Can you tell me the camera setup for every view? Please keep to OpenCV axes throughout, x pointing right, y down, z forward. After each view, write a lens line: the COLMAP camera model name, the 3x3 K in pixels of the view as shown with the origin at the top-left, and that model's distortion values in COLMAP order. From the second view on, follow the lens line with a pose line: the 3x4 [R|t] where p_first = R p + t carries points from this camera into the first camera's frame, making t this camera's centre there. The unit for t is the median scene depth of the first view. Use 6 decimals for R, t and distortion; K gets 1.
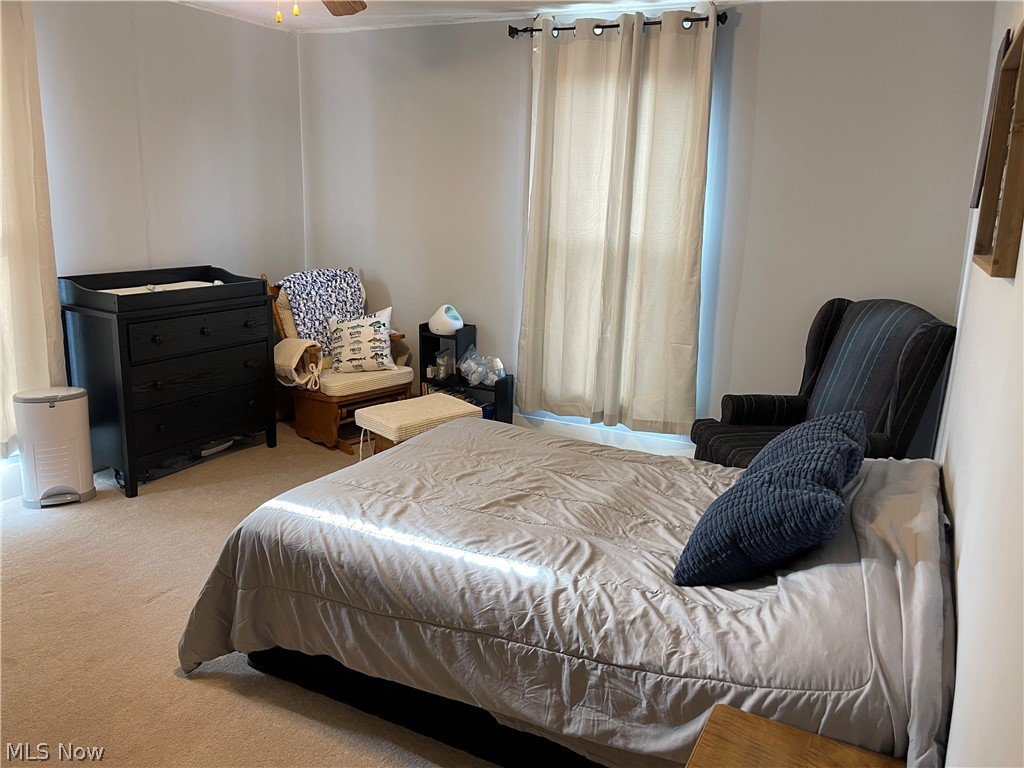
lens RADIAL K [[780.8, 0, 509.7], [0, 780.8, 381.1], [0, 0, 1]] dist [0.016621, -0.011639]
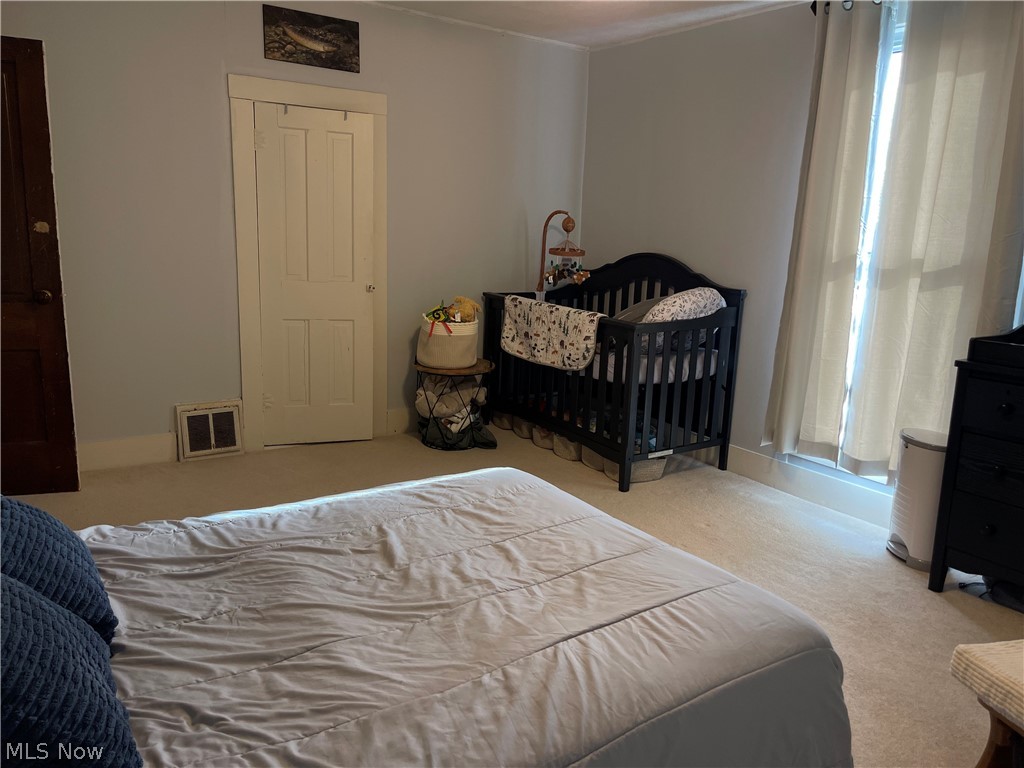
lens RADIAL K [[780.8, 0, 508.8], [0, 780.8, 384.2], [0, 0, 1]] dist [0.016621, -0.011639]
pose [[-0.469019, 0.130562, -0.873484, 0.661340], [-0.261056, 0.924326, 0.278336, -0.265930], [0.843724, 0.358573, -0.399442, 1.520430]]
